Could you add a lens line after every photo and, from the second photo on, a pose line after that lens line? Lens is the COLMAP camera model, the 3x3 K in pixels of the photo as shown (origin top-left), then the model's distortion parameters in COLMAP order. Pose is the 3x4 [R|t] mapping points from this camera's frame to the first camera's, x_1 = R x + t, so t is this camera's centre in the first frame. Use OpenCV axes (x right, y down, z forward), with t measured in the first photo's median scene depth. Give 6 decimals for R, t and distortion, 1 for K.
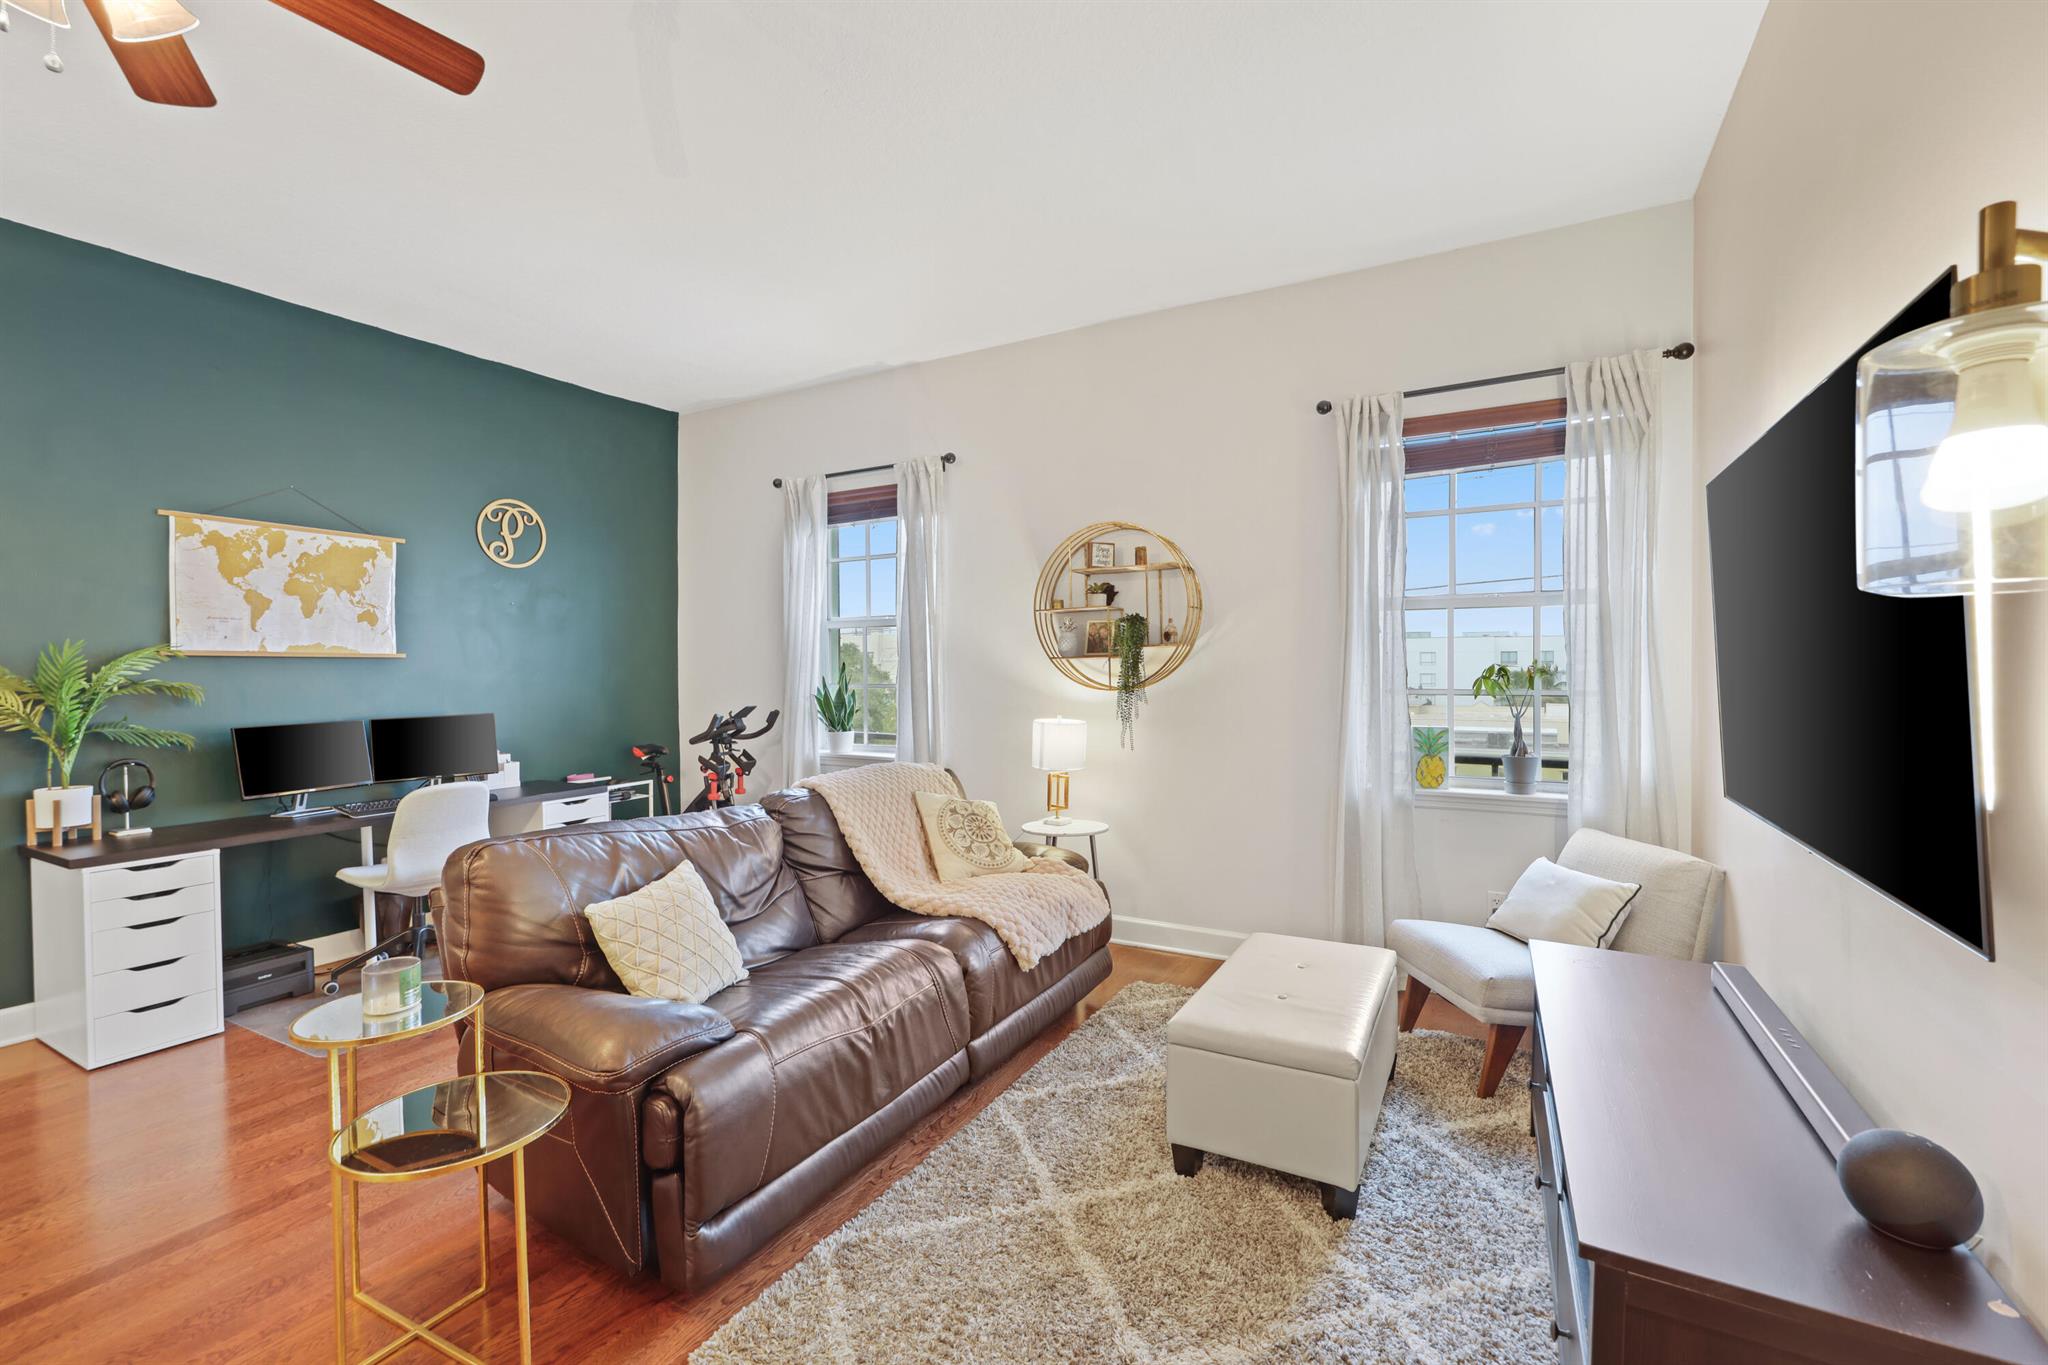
lens RADIAL K [[882.7, 0, 1032.9], [0, 882.7, 675.7], [0, 0, 1]] dist [0.001677, 0.000310]
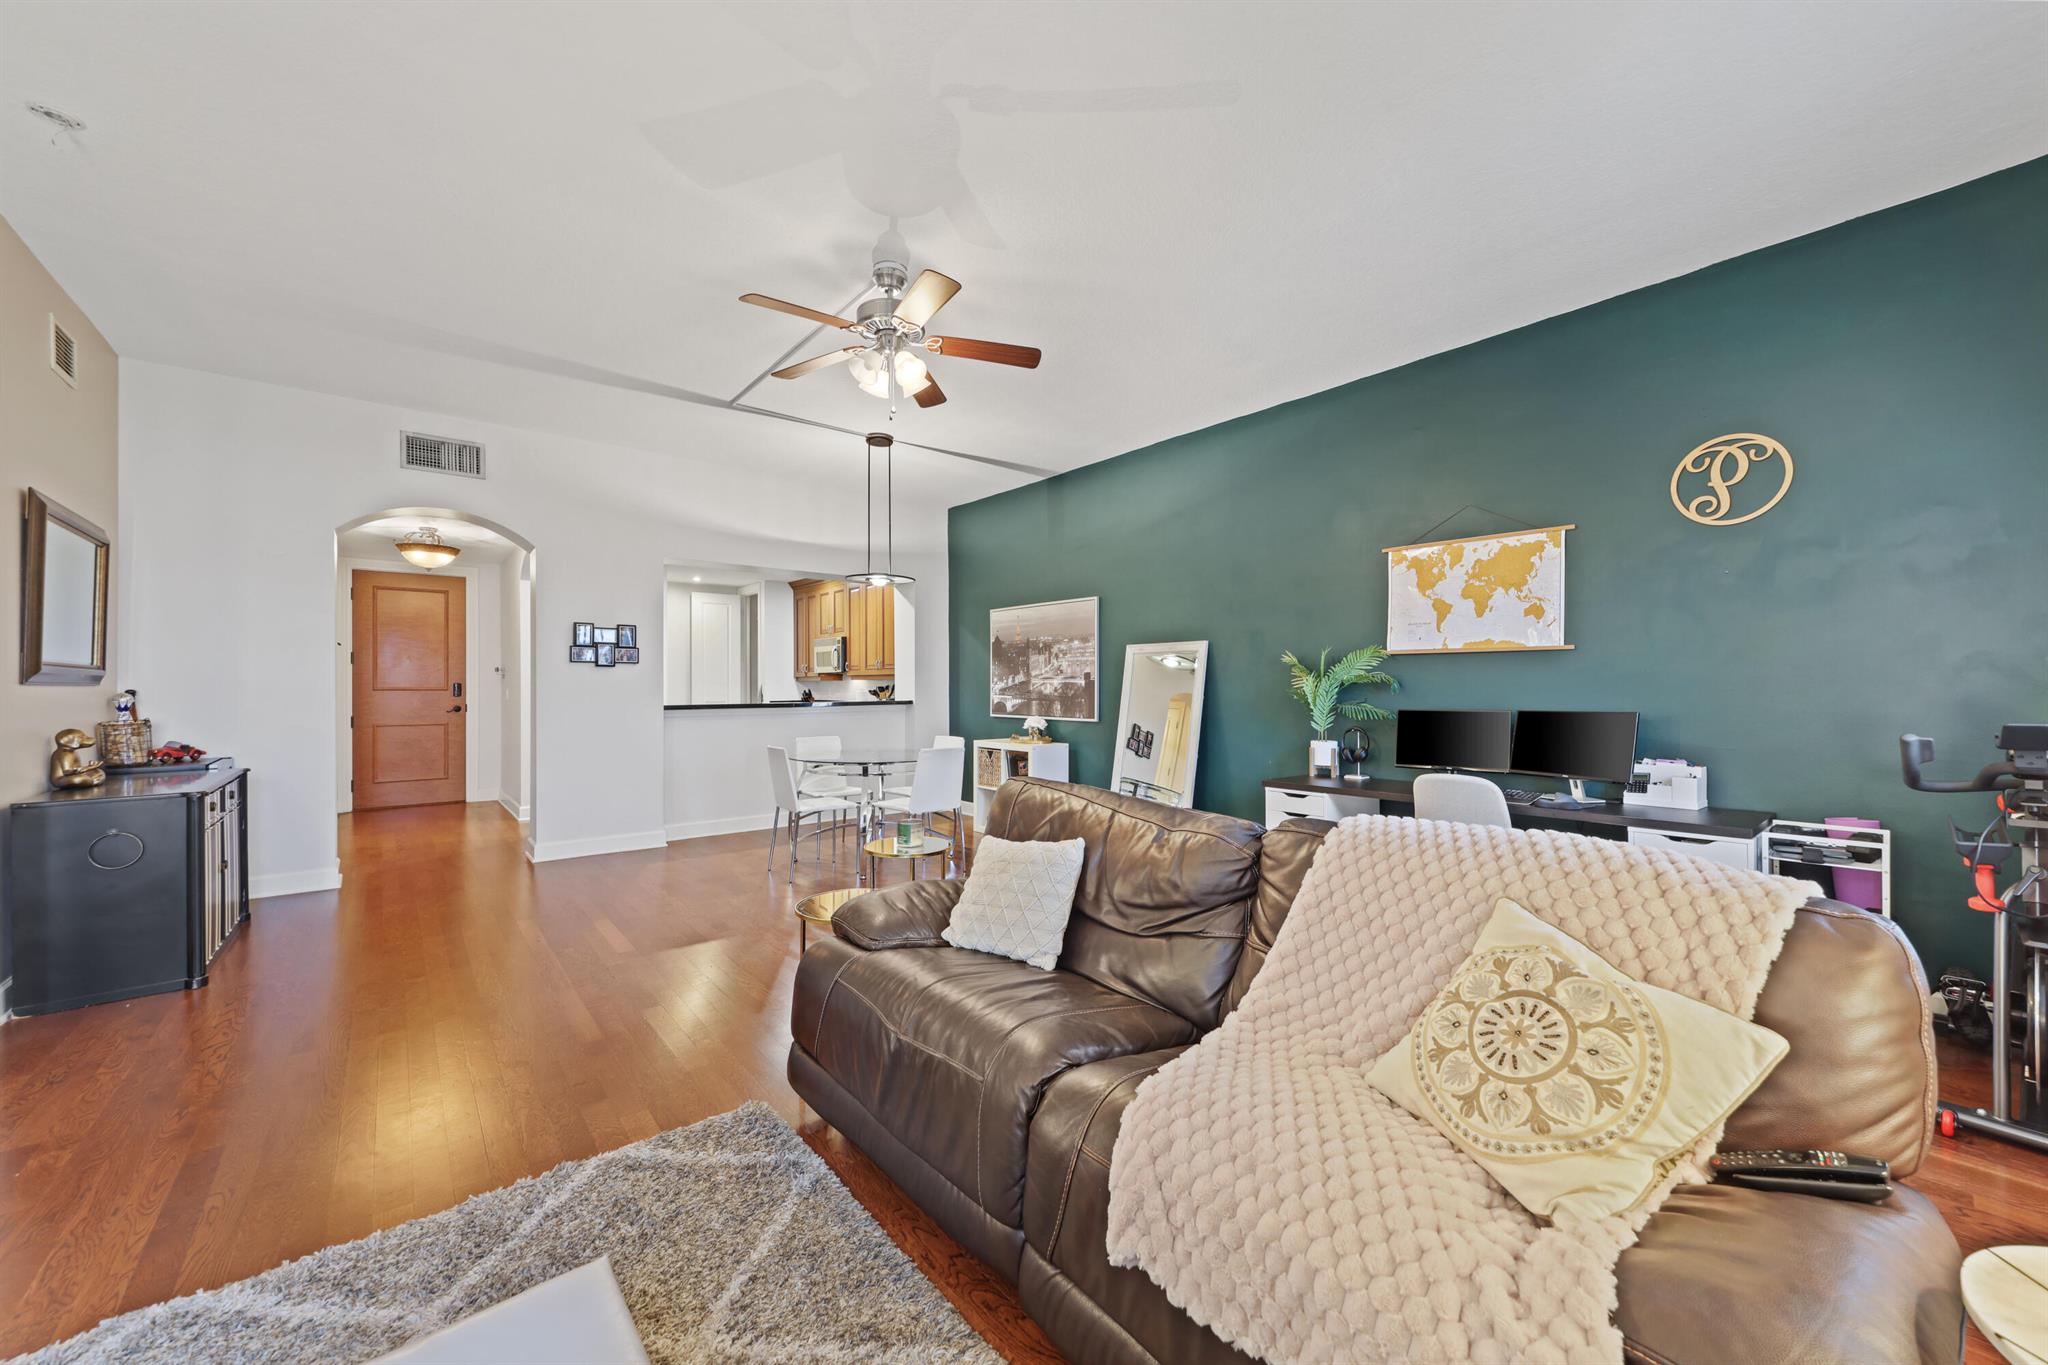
lens RADIAL K [[749.2, 0, 1023.1], [0, 749.2, 689.8], [0, 0, 1]] dist [0.000995, 0.000036]
pose [[-0.359144, 0.012151, -0.933203, 0.312648], [-0.003479, 0.999891, 0.014359, 0.017284], [0.933276, 0.008403, -0.359063, 0.890395]]
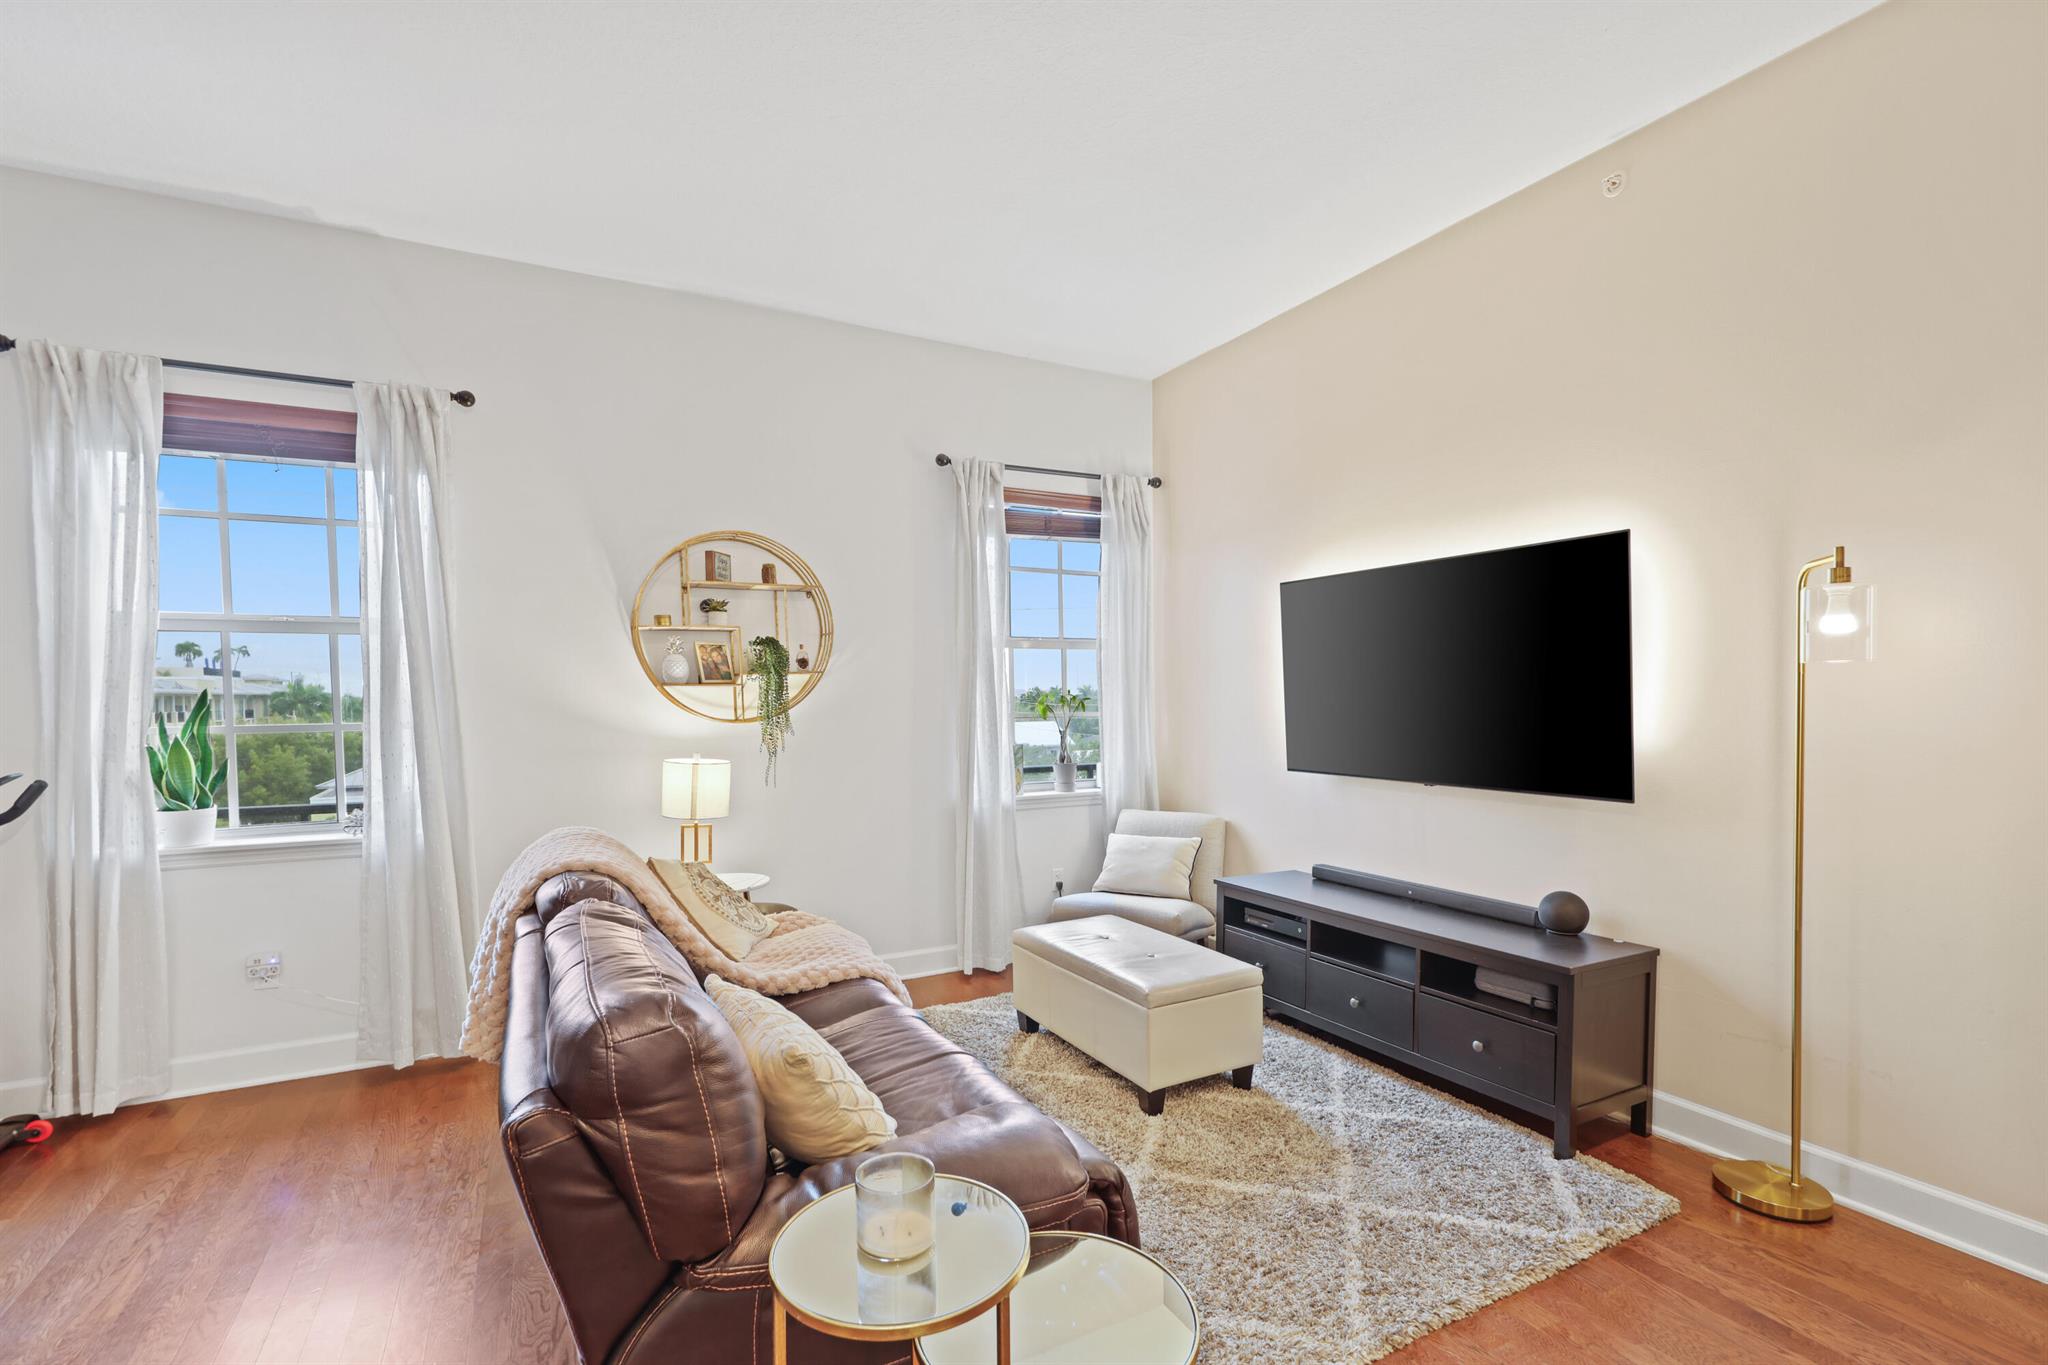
lens RADIAL K [[918.5, 0, 1016.3], [0, 918.5, 737.2], [0, 0, 1]] dist [-0.000930, -0.000124]
pose [[0.548421, -0.037619, 0.835355, -0.606006], [0.014339, 0.999264, 0.035586, 0.002603], [-0.836079, -0.007538, 0.548557, 0.298967]]
